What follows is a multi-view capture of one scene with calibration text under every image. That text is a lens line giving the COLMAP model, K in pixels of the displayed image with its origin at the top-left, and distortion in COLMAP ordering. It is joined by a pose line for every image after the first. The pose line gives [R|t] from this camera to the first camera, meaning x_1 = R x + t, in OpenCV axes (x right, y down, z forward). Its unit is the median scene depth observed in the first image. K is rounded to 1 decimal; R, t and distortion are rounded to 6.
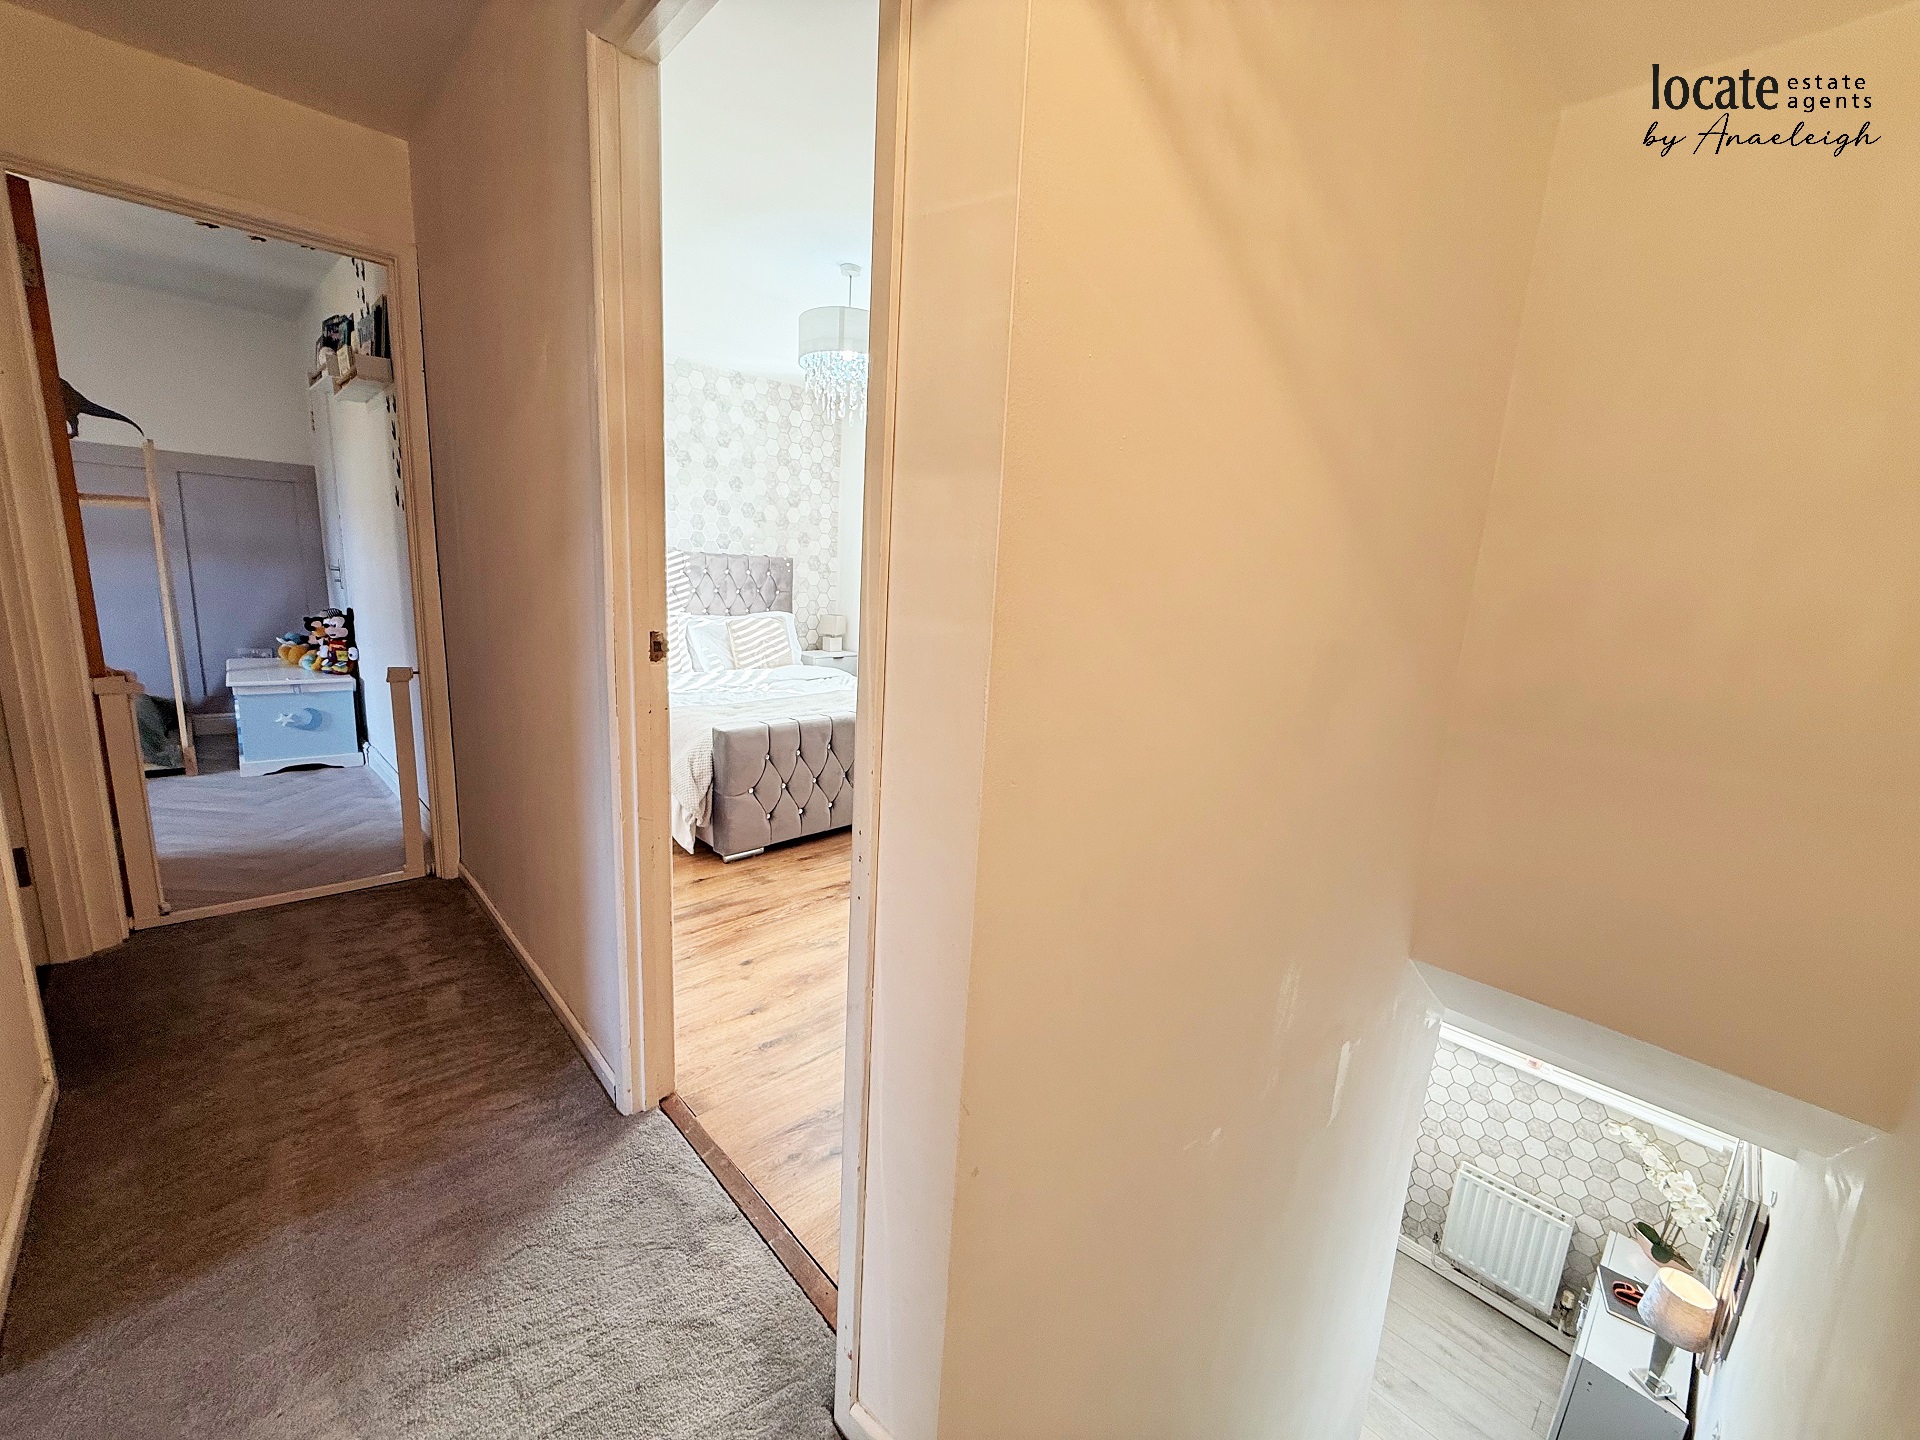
lens RADIAL K [[764.0, 0, 951.2], [0, 764.0, 717.8], [0, 0, 1]] dist [0.002073, -0.000875]
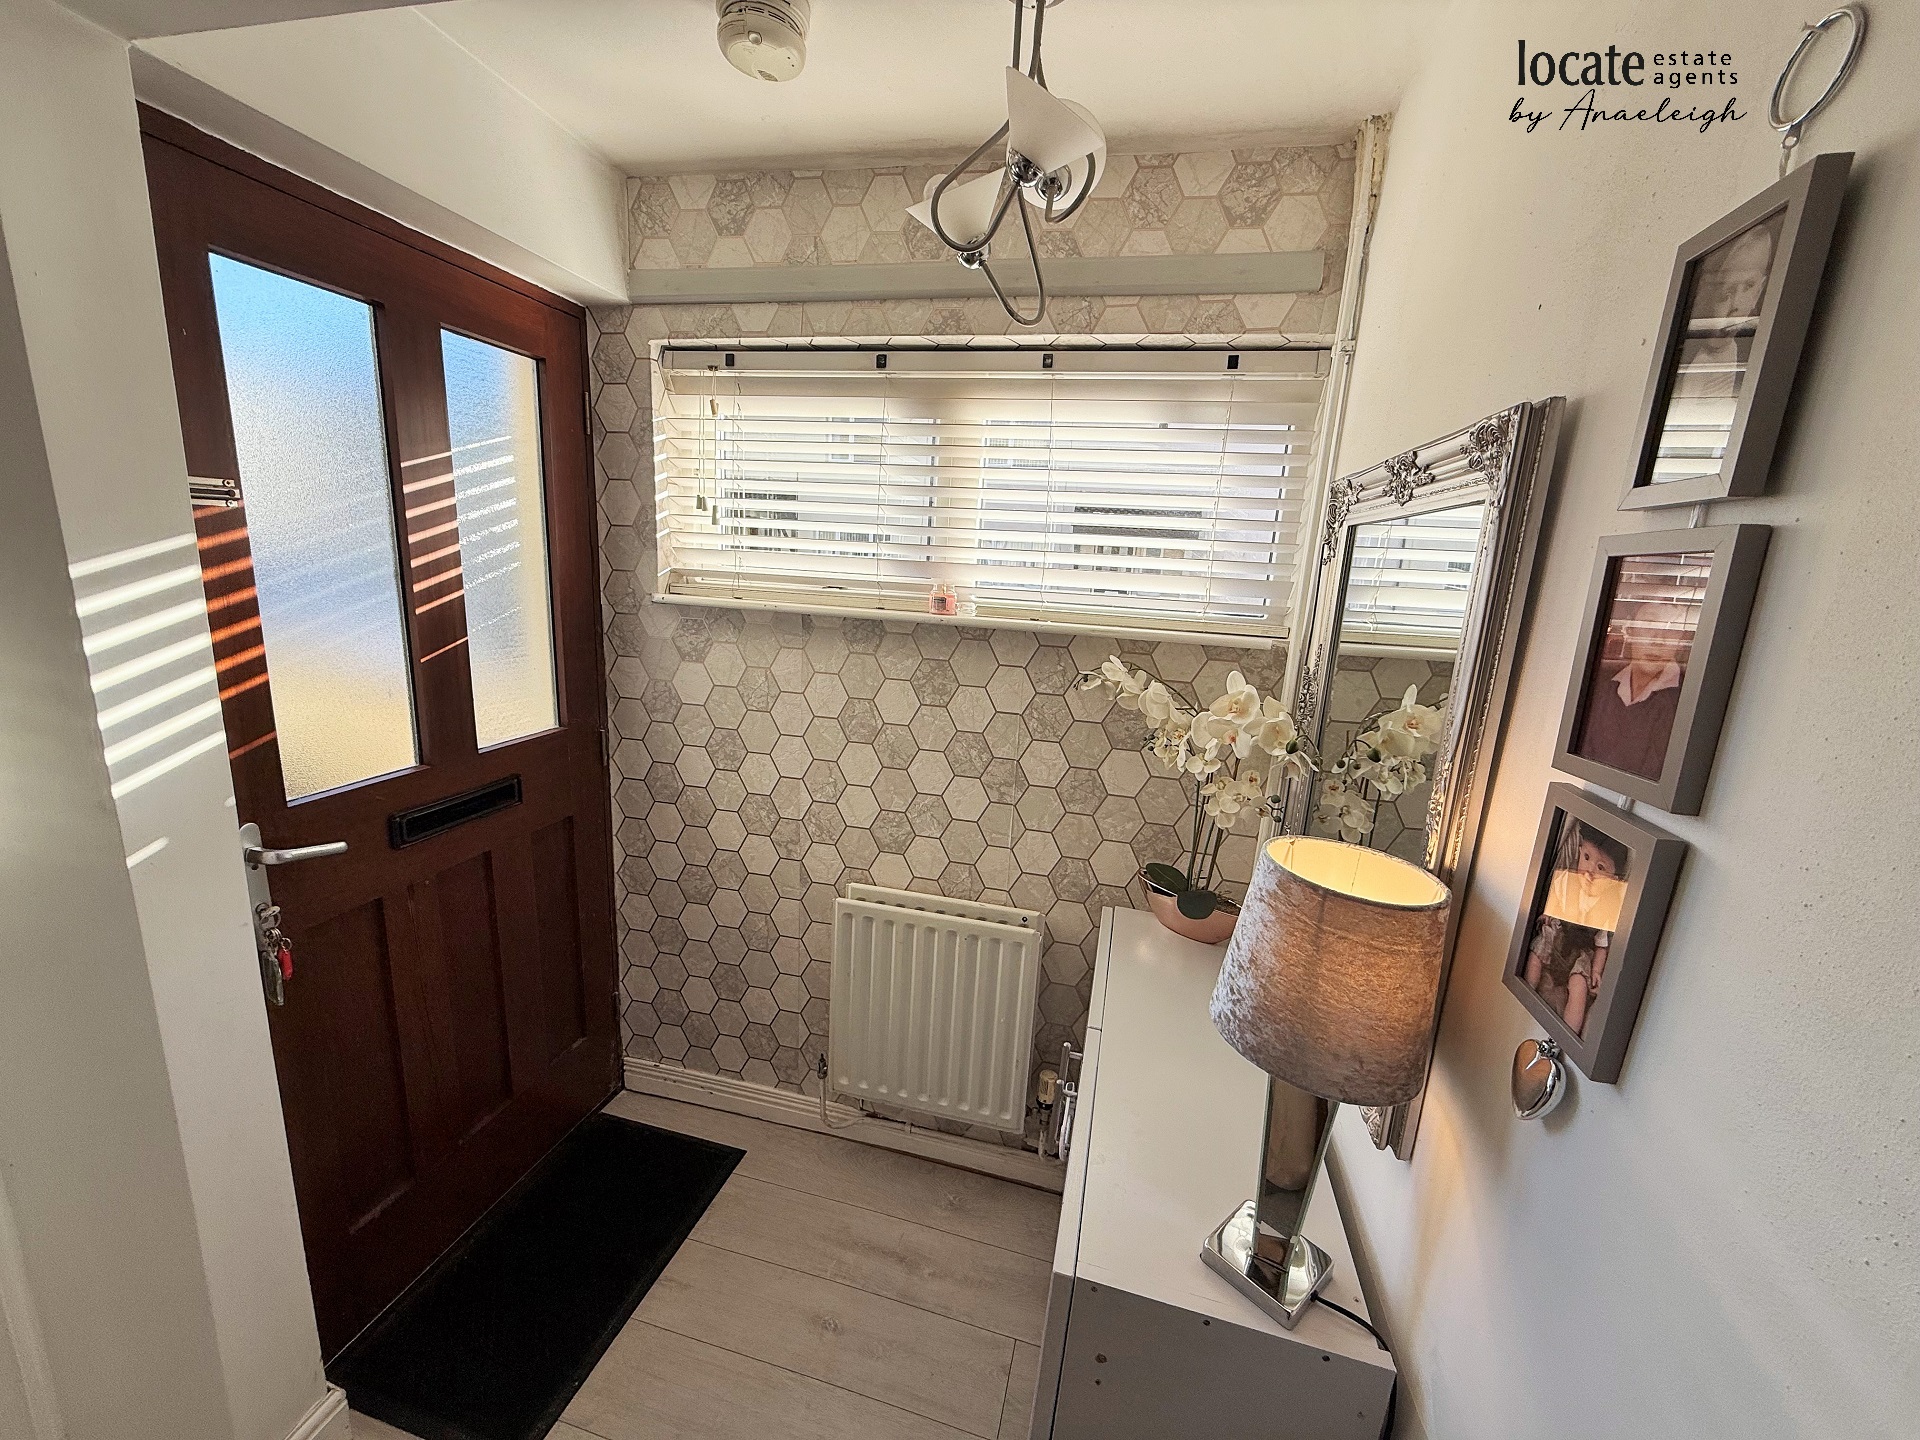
lens RADIAL K [[764.0, 0, 951.3], [0, 764.0, 718.9], [0, 0, 1]] dist [0.002073, -0.000875]
pose [[0.842353, -0.127483, 0.523631, 0.231195], [0.099497, 0.991704, 0.081381, 0.211044], [-0.529662, -0.016452, 0.848049, 0.273069]]
